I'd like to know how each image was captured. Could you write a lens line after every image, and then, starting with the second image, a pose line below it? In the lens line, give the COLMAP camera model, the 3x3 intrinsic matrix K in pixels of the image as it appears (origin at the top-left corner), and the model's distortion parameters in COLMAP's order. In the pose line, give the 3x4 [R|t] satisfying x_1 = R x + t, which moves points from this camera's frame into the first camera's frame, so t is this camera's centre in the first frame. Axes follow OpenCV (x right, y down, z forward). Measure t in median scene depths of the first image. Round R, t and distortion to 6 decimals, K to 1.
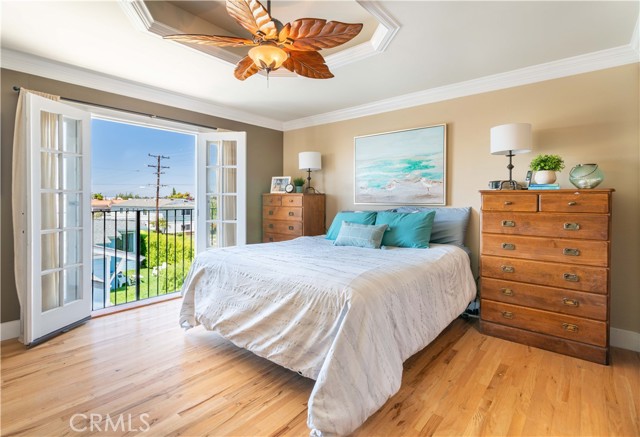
lens RADIAL K [[319.9, 0, 327.1], [0, 319.9, 201.1], [0, 0, 1]] dist [0.001479, -0.000018]
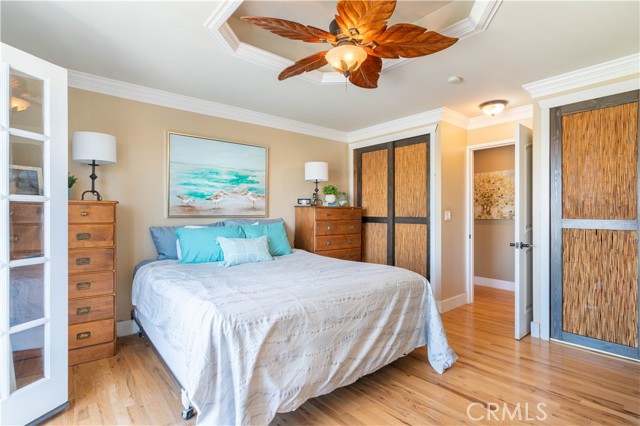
lens RADIAL K [[314.2, 0, 320.0], [0, 314.2, 213.7], [0, 0, 1]] dist [-0.006027, 0.001273]
pose [[0.188556, -0.002198, 0.982060, -0.700447], [0.000476, 0.999998, 0.002147, -0.001179], [-0.982062, 0.000062, 0.188557, 0.579824]]
